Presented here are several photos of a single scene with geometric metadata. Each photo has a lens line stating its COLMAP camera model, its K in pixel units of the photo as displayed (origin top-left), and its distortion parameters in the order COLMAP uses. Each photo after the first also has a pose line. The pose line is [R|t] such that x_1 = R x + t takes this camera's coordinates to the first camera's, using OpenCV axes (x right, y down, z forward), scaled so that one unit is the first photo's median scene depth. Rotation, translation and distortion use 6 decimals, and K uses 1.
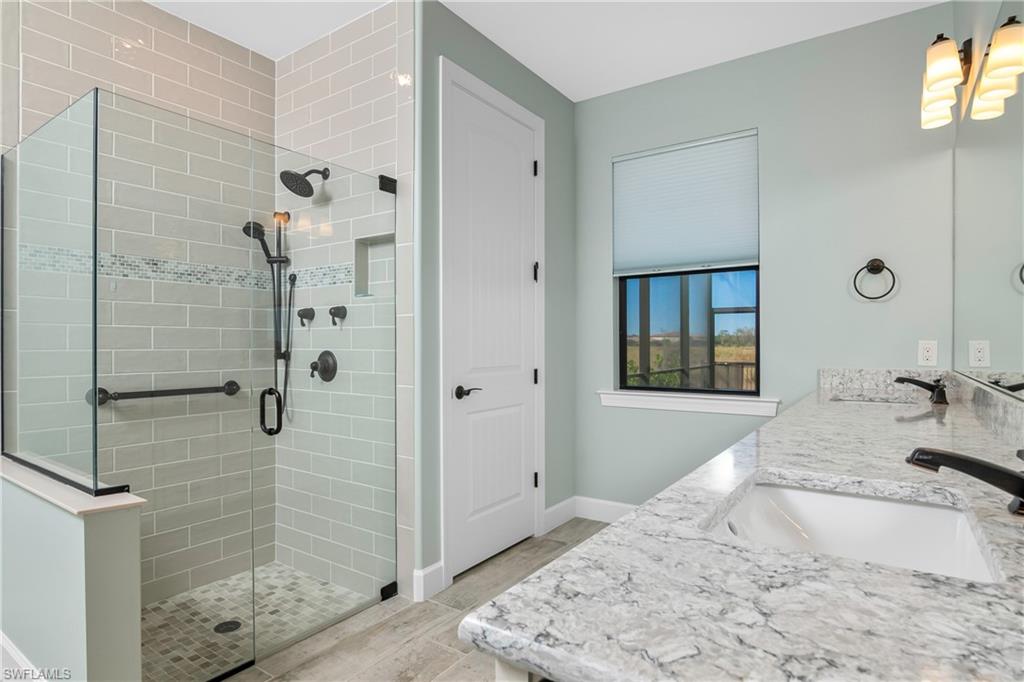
lens RADIAL K [[554.0, 0, 507.4], [0, 554.0, 347.7], [0, 0, 1]] dist [-0.013441, 0.000719]
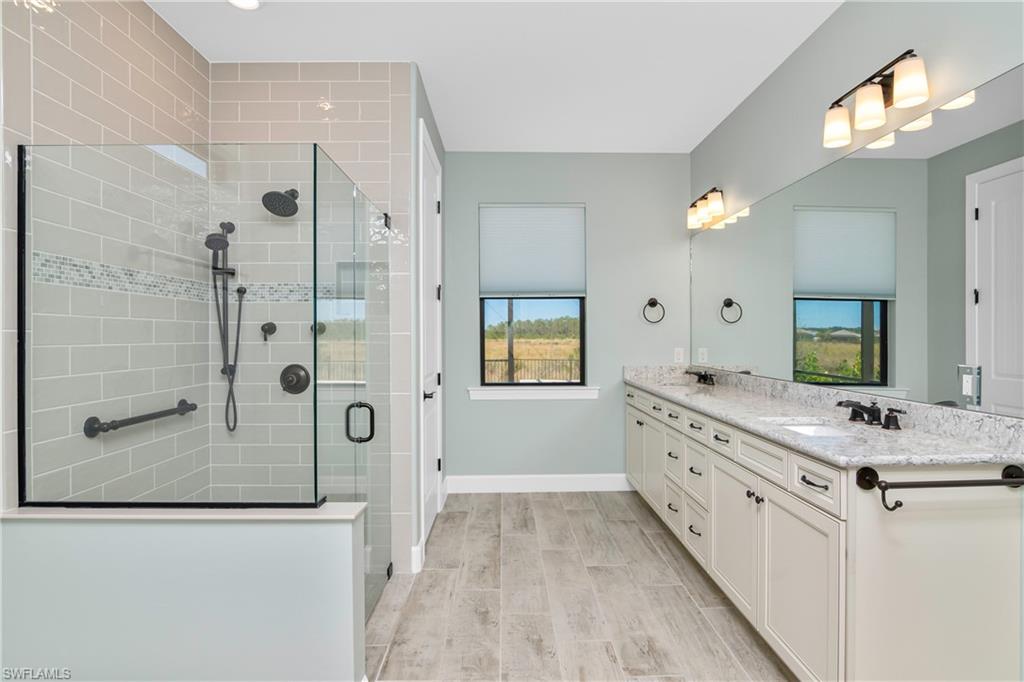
lens RADIAL K [[554.0, 0, 517.1], [0, 554.0, 337.1], [0, 0, 1]] dist [-0.013441, 0.000719]
pose [[0.807345, -0.001714, 0.590077, -0.630236], [0.004825, 0.999982, -0.003697, -0.041824], [-0.590059, 0.005832, 0.807339, -0.090365]]
